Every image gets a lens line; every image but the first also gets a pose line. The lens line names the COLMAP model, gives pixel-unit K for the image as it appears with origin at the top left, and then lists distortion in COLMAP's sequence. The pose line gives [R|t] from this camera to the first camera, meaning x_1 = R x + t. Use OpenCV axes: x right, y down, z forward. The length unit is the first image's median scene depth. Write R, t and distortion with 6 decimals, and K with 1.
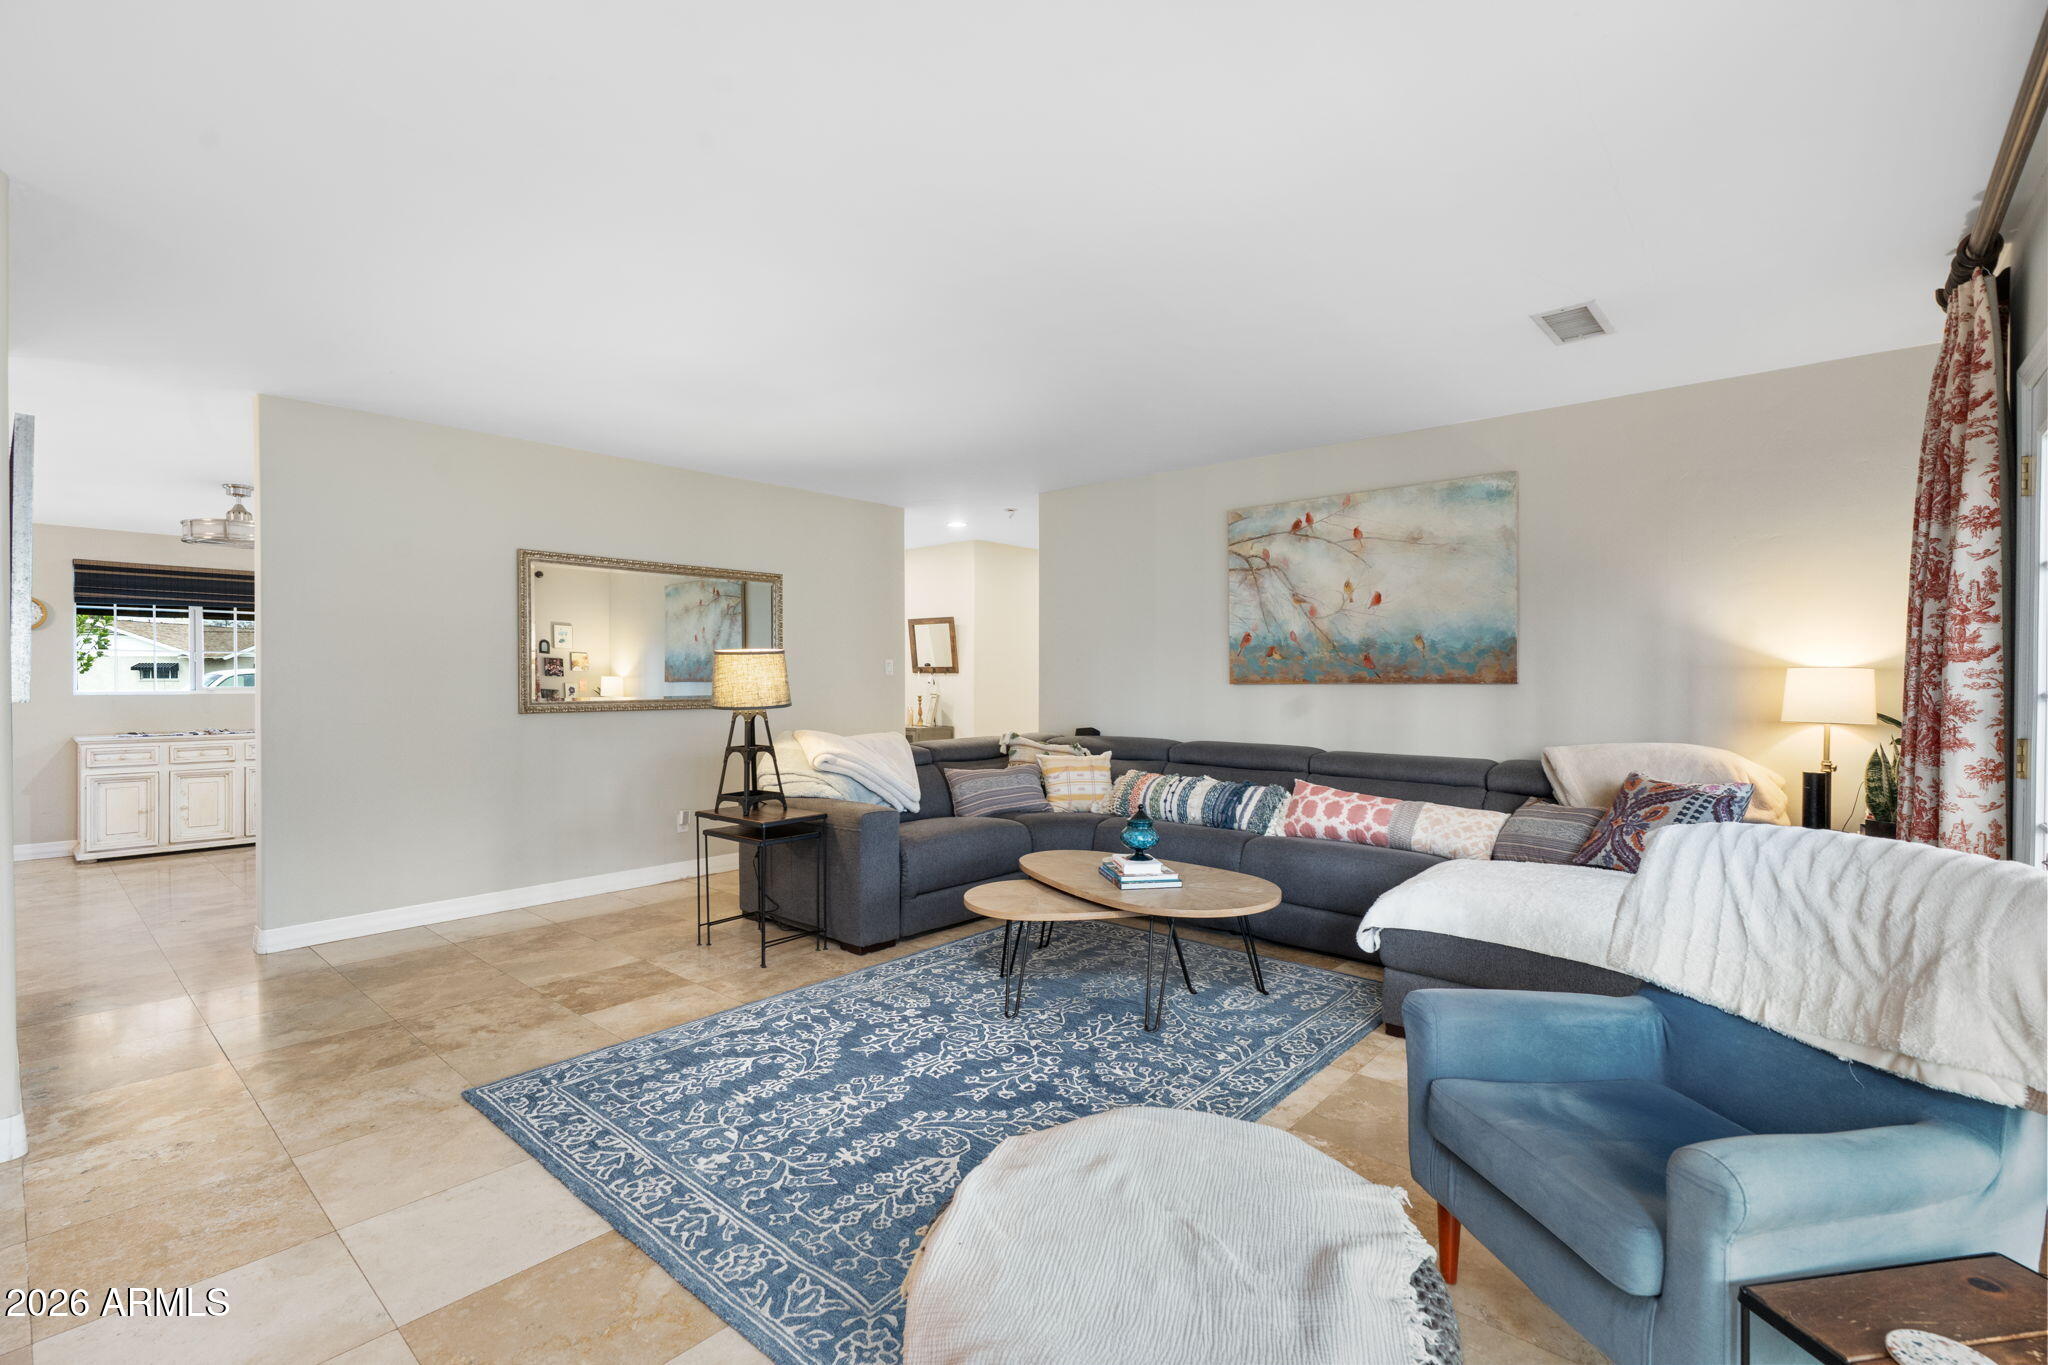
lens RADIAL K [[920.7, 0, 1022.8], [0, 920.7, 674.1], [0, 0, 1]] dist [-0.010598, 0.003984]
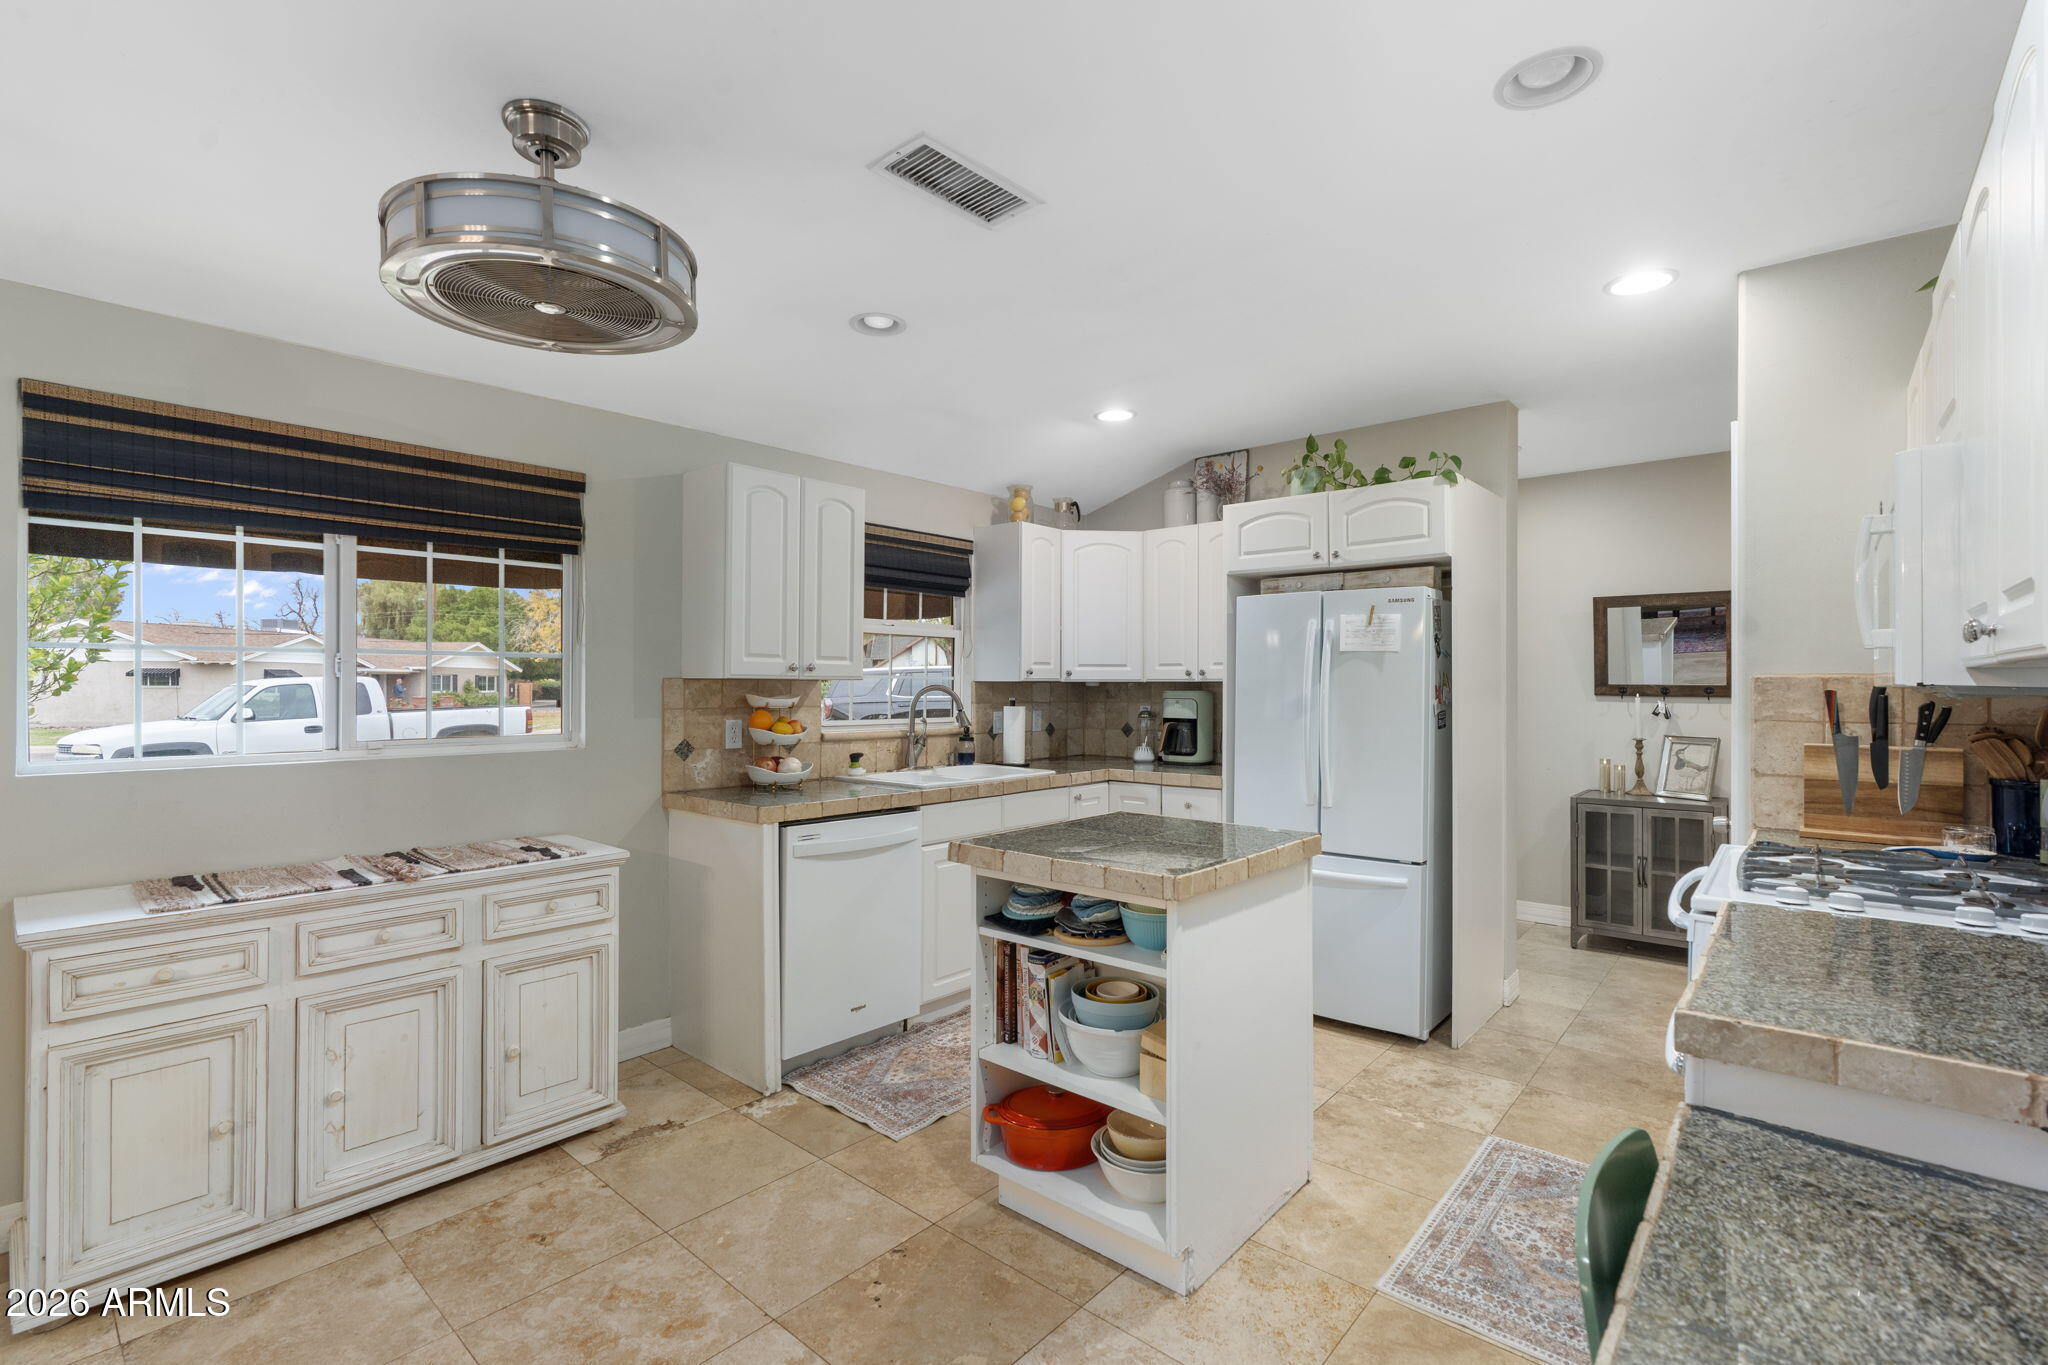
lens RADIAL K [[920.7, 0, 1022.8], [0, 920.7, 674.1], [0, 0, 1]] dist [-0.010598, 0.003984]
pose [[0.999985, 0.002842, 0.004737, -0.901684], [-0.002814, 0.999978, -0.006043, -0.019549], [-0.004754, 0.006030, 0.999971, 0.891551]]
